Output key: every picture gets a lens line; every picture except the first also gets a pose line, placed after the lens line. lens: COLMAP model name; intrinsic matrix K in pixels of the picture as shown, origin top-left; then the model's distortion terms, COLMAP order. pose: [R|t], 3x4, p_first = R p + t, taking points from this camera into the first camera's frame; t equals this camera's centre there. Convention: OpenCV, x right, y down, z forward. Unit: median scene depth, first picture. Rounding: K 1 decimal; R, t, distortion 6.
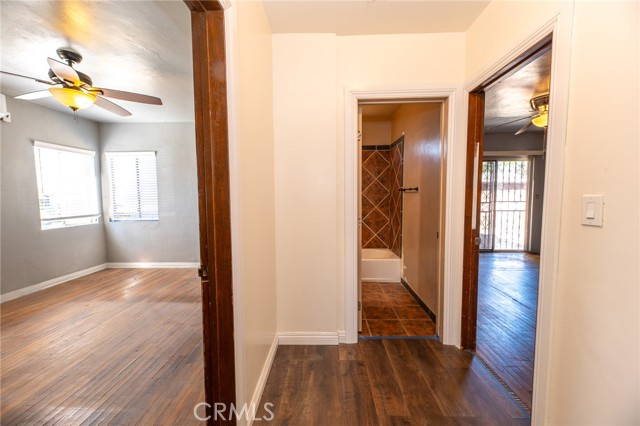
lens RADIAL K [[258.0, 0, 333.3], [0, 258.0, 216.3], [0, 0, 1]] dist [0.001072, -0.003149]
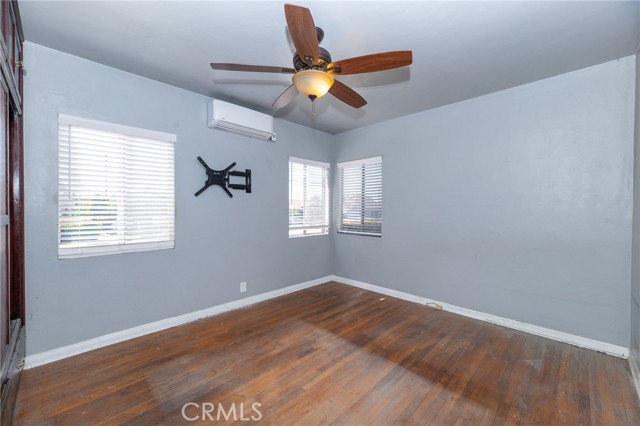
lens RADIAL K [[258.0, 0, 321.1], [0, 258.0, 210.7], [0, 0, 1]] dist [0.001072, -0.003149]
pose [[0.715823, 0.012650, -0.698167, -0.268842], [-0.056561, 0.997601, -0.039916, -0.023712], [0.695987, 0.068062, 0.714822, 0.297537]]
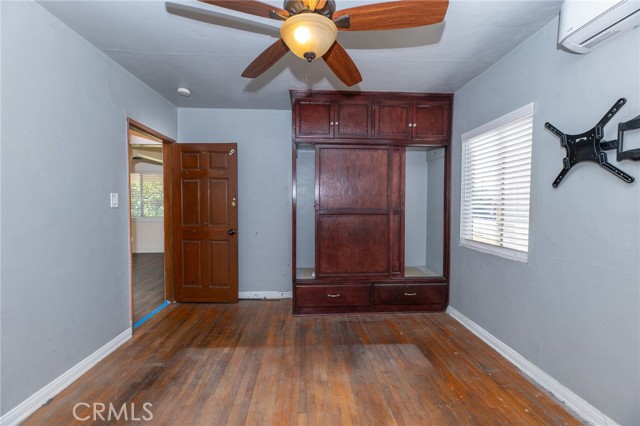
lens RADIAL K [[258.0, 0, 321.1], [0, 258.0, 214.5], [0, 0, 1]] dist [0.001072, -0.003149]
pose [[-0.997911, 0.003270, -0.064519, -0.674460], [-0.004023, 0.993634, 0.112586, -0.087107], [0.064476, 0.112610, -0.991545, 1.115848]]
